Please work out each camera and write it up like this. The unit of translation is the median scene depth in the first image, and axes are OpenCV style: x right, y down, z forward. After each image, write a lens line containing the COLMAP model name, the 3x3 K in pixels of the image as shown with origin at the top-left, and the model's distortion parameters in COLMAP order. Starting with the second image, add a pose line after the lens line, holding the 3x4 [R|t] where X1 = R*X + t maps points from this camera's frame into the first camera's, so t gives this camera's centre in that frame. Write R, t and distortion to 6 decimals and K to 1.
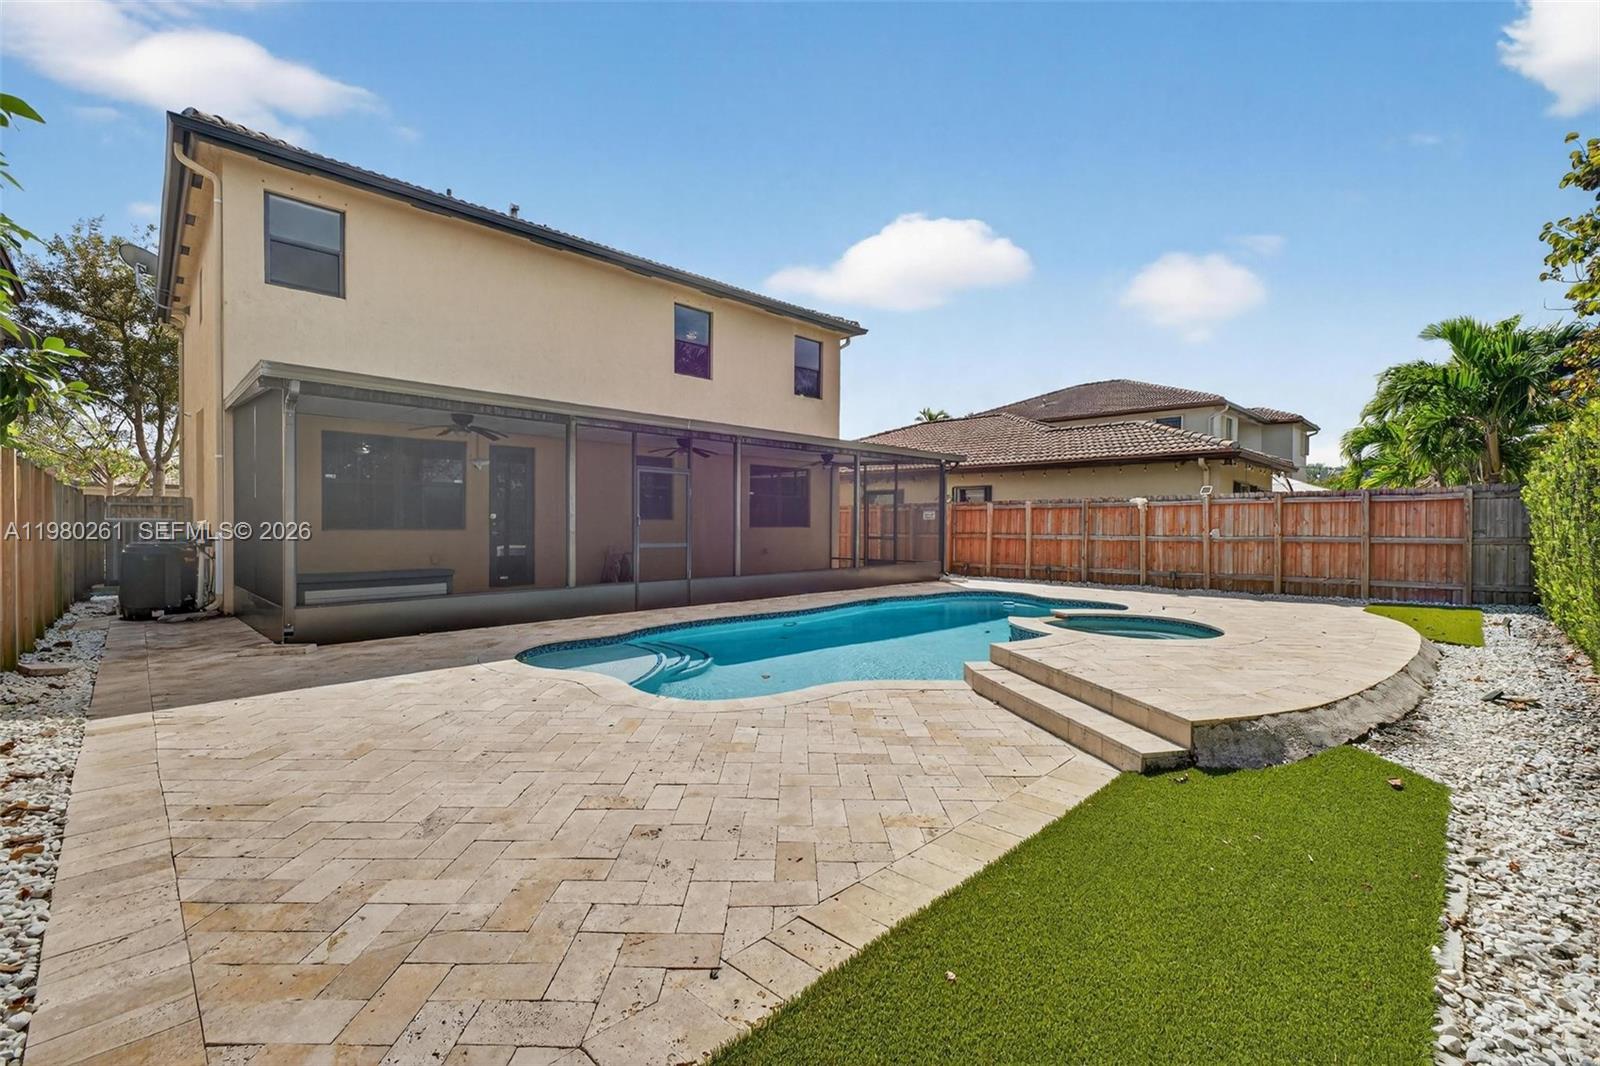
lens RADIAL K [[681.8, 0, 811.5], [0, 681.8, 529.6], [0, 0, 1]] dist [0.004067, -0.000855]
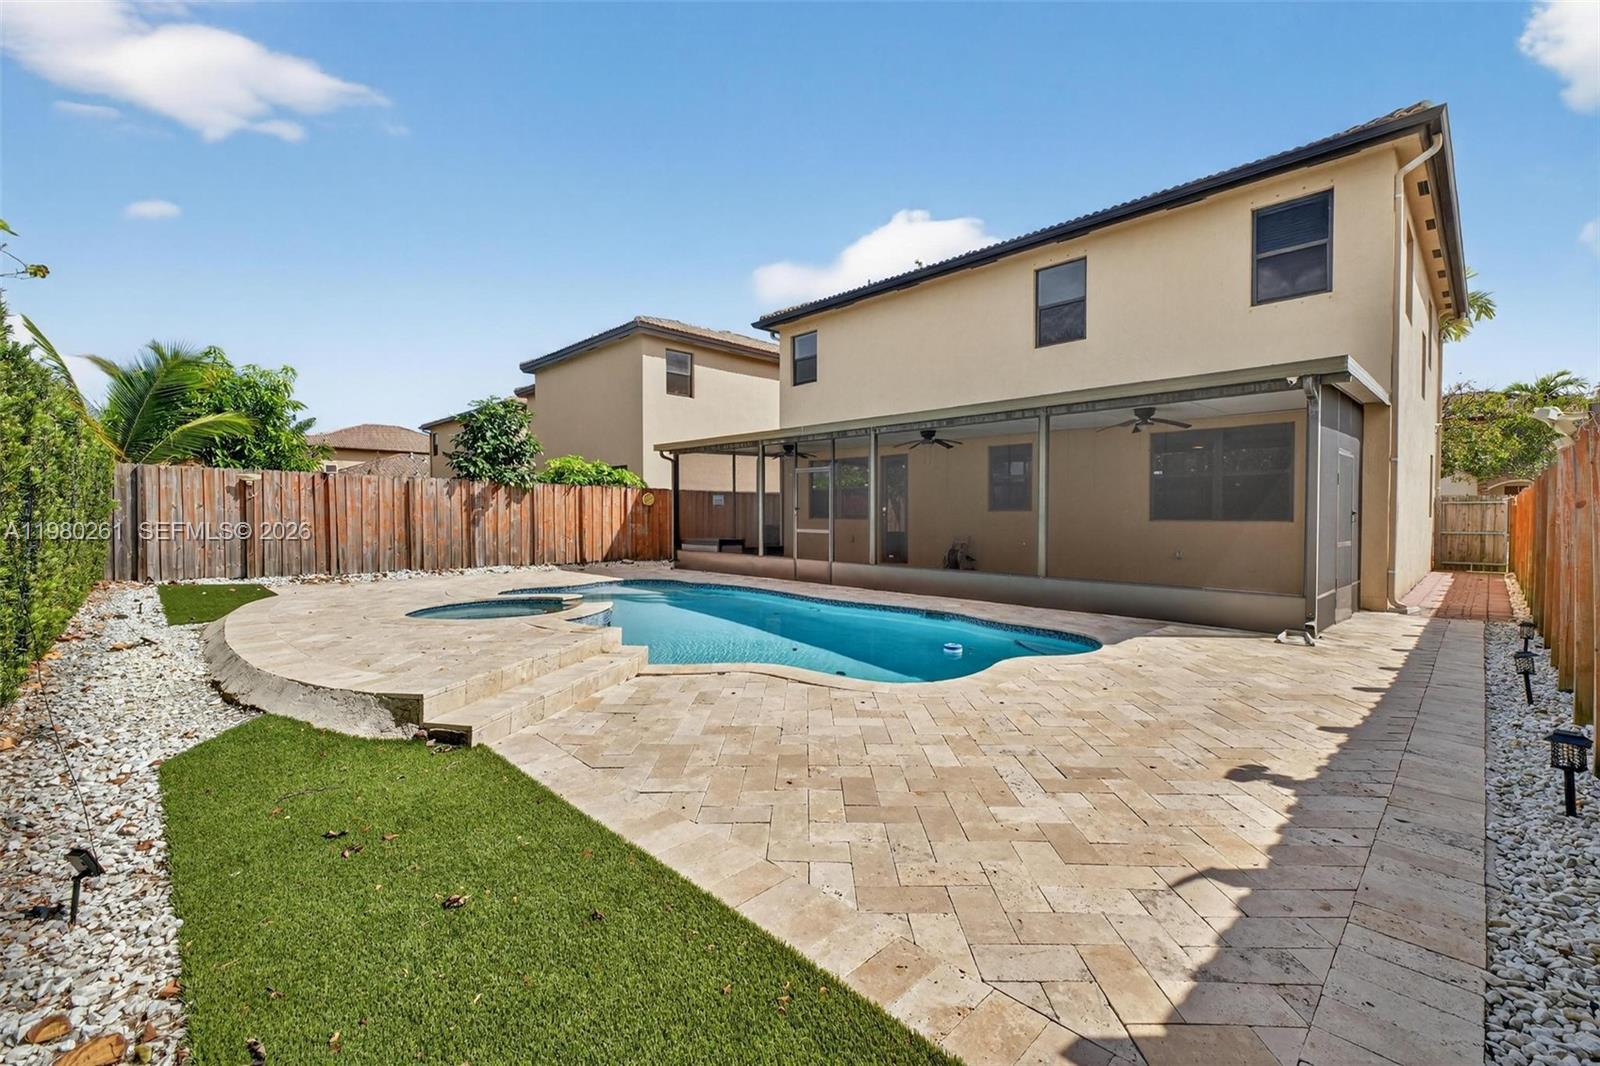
lens RADIAL K [[681.8, 0, 811.9], [0, 681.8, 530.1], [0, 0, 1]] dist [0.004067, -0.000855]
pose [[-0.006739, 0.017568, -0.999823, 0.735728], [-0.006259, 0.999825, 0.017610, -0.000985], [0.999958, 0.006376, -0.006628, 0.733663]]
